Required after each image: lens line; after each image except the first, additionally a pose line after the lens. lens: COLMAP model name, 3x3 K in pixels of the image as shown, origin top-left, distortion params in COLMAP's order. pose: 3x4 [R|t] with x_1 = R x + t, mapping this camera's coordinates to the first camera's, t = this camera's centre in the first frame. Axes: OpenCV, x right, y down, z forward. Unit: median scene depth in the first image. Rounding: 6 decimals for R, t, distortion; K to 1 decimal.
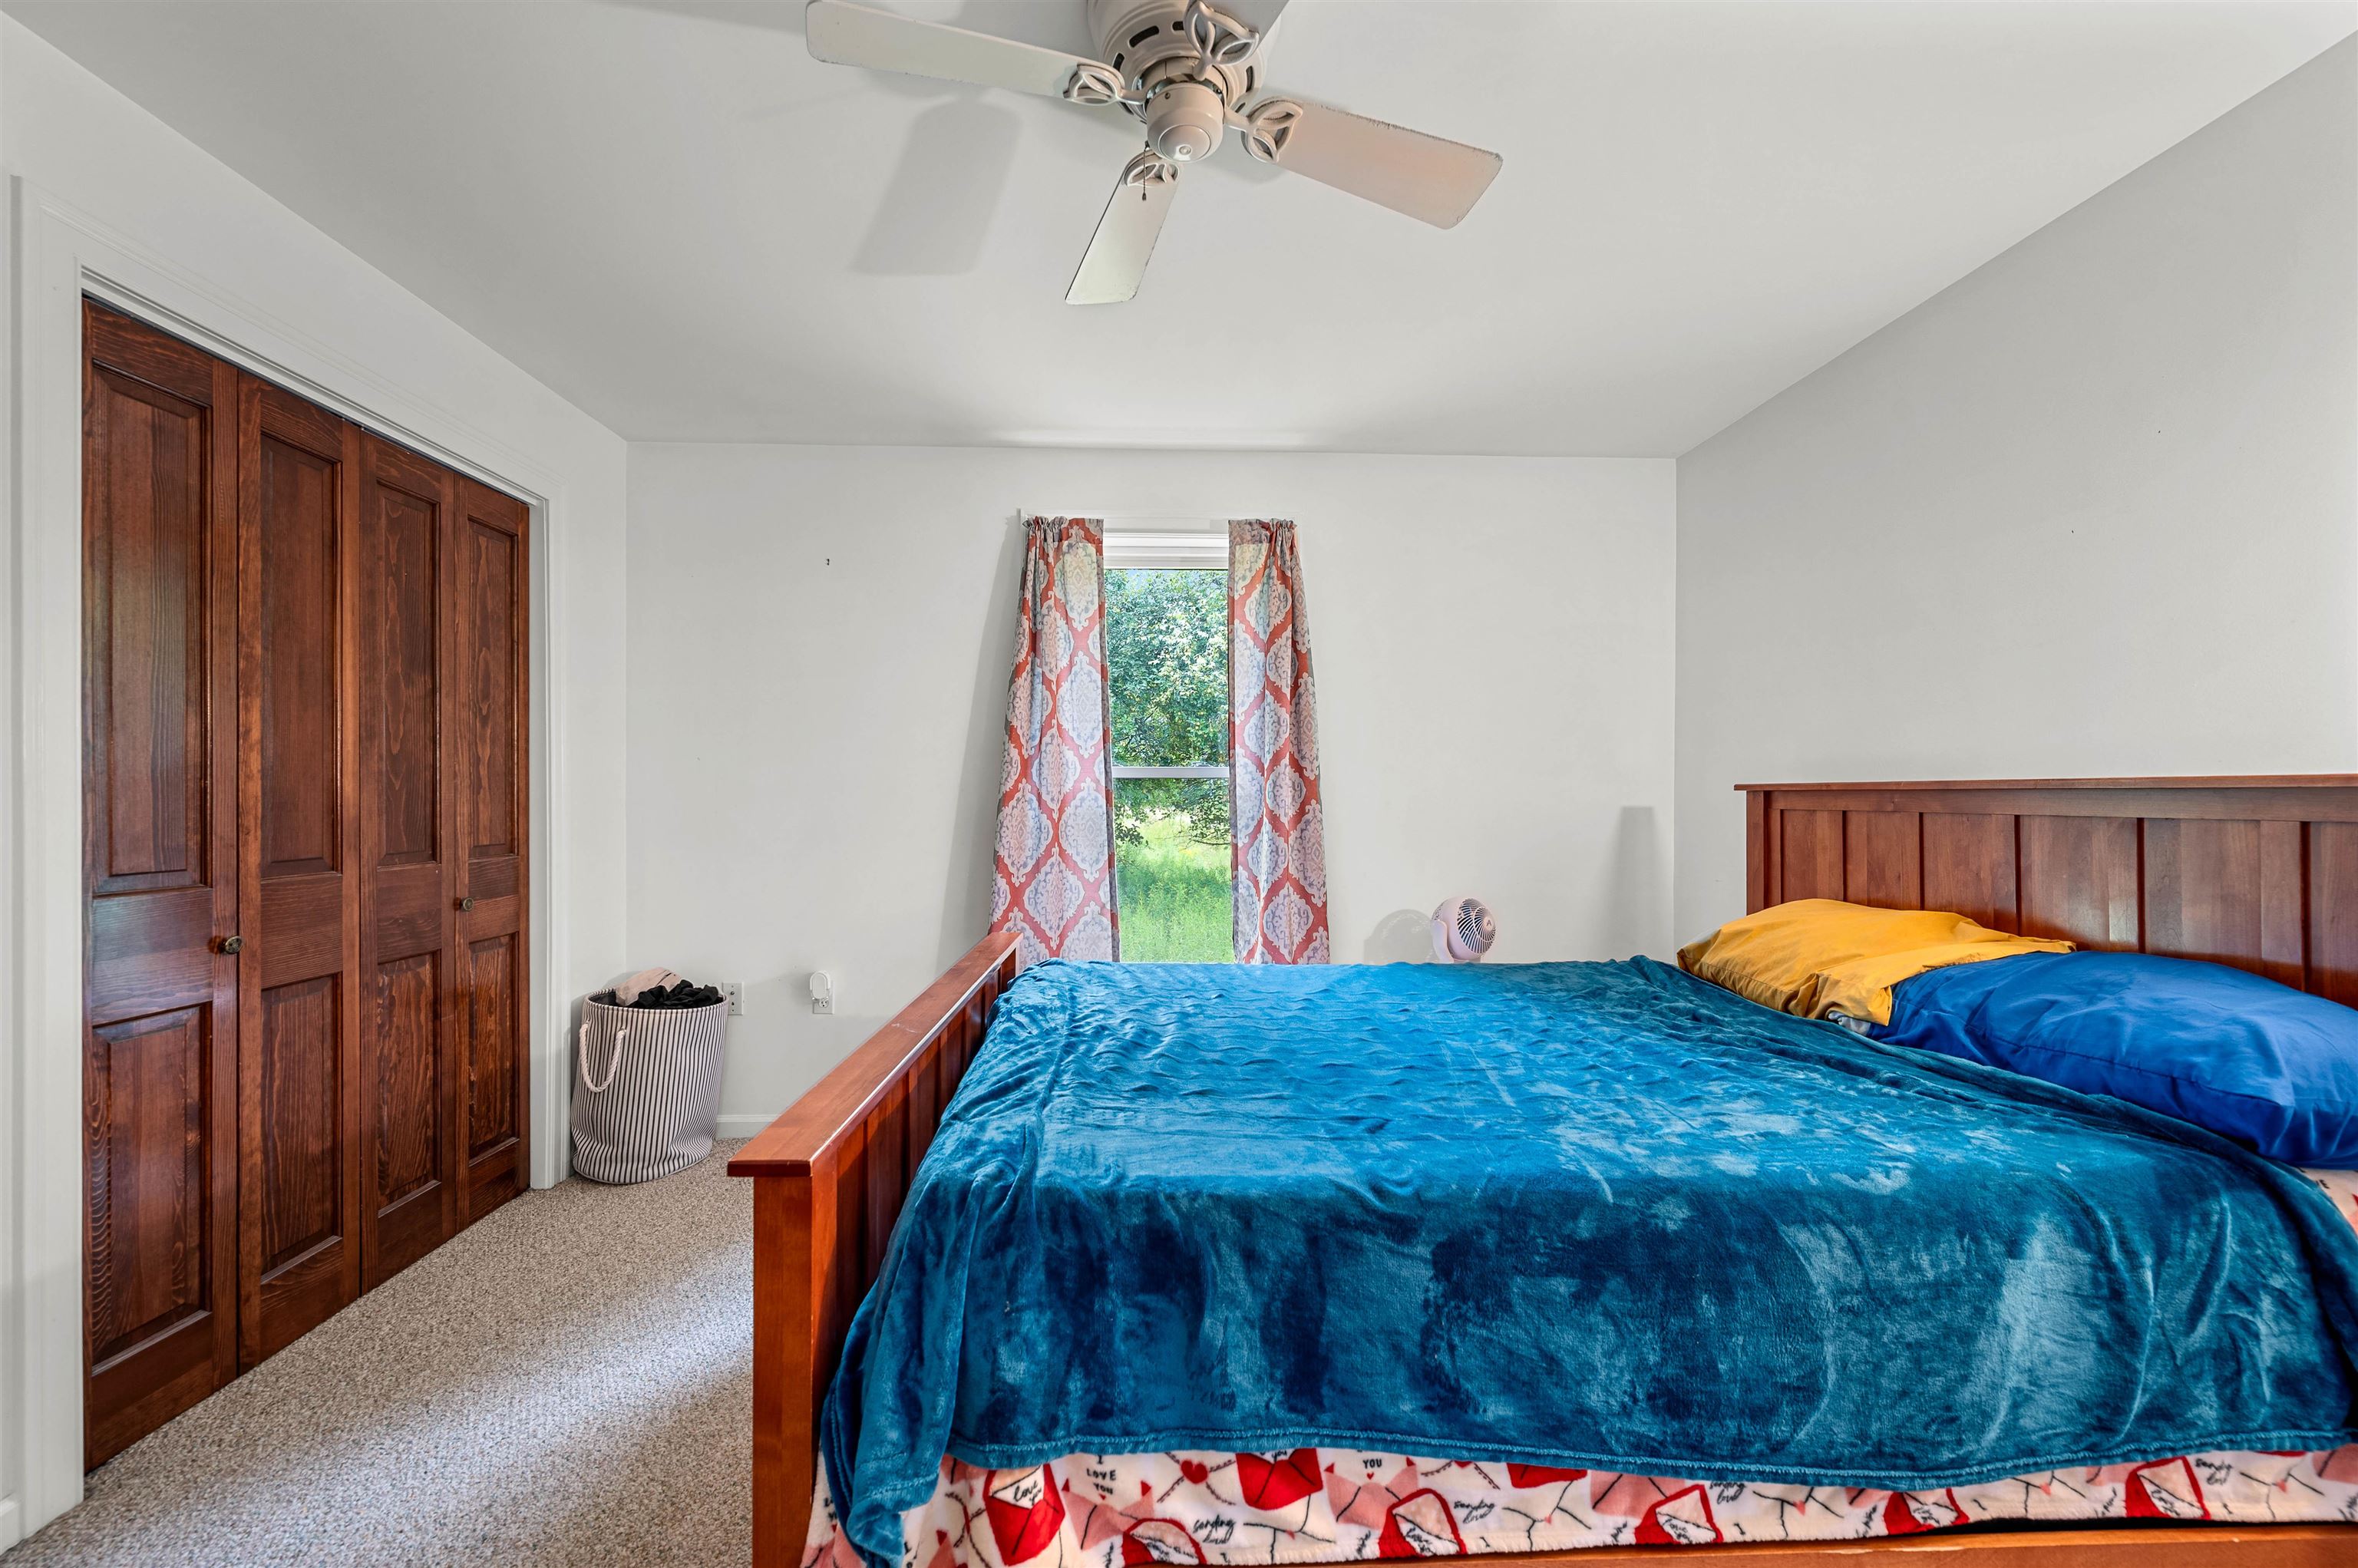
lens RADIAL K [[946.8, 0, 1191.6], [0, 946.8, 788.2], [0, 0, 1]] dist [0.000670, 0.000228]
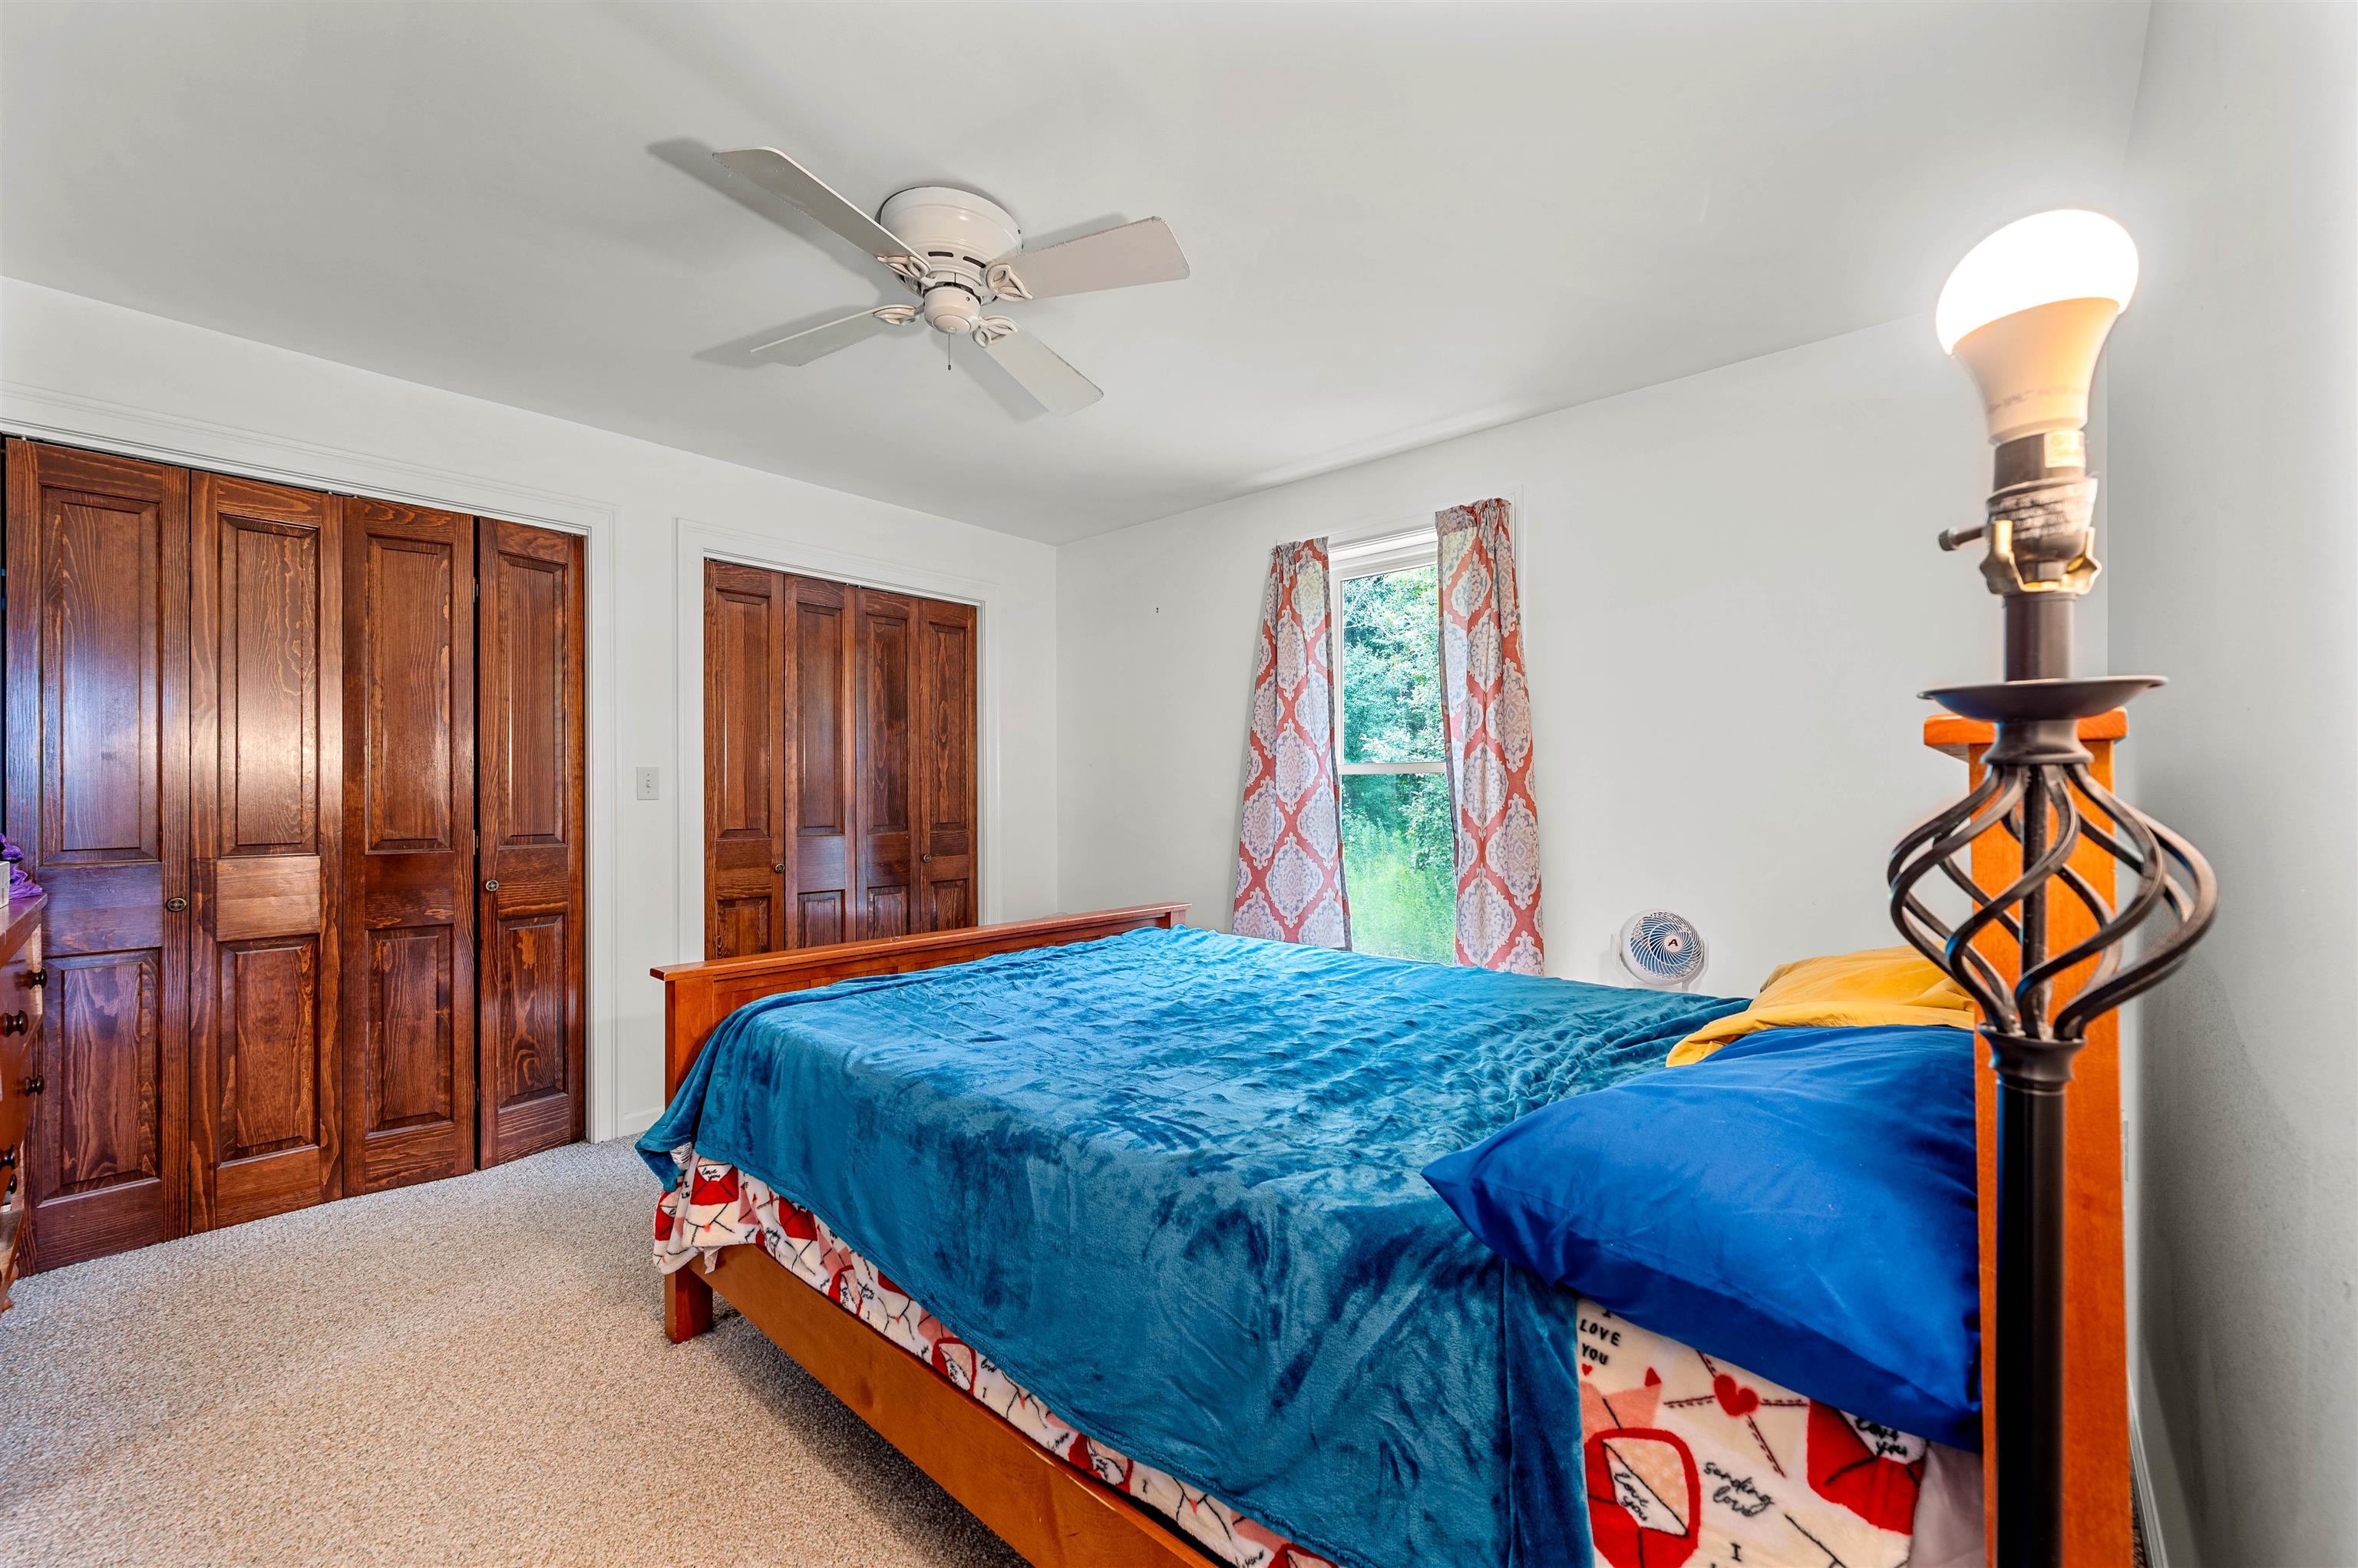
lens RADIAL K [[946.8, 0, 1191.6], [0, 946.8, 788.2], [0, 0, 1]] dist [0.000670, 0.000228]
pose [[0.715123, -0.007094, -0.698963, 0.684128], [0.007859, 0.999967, -0.002108, 0.007574], [0.698955, -0.003986, 0.715155, 0.138376]]
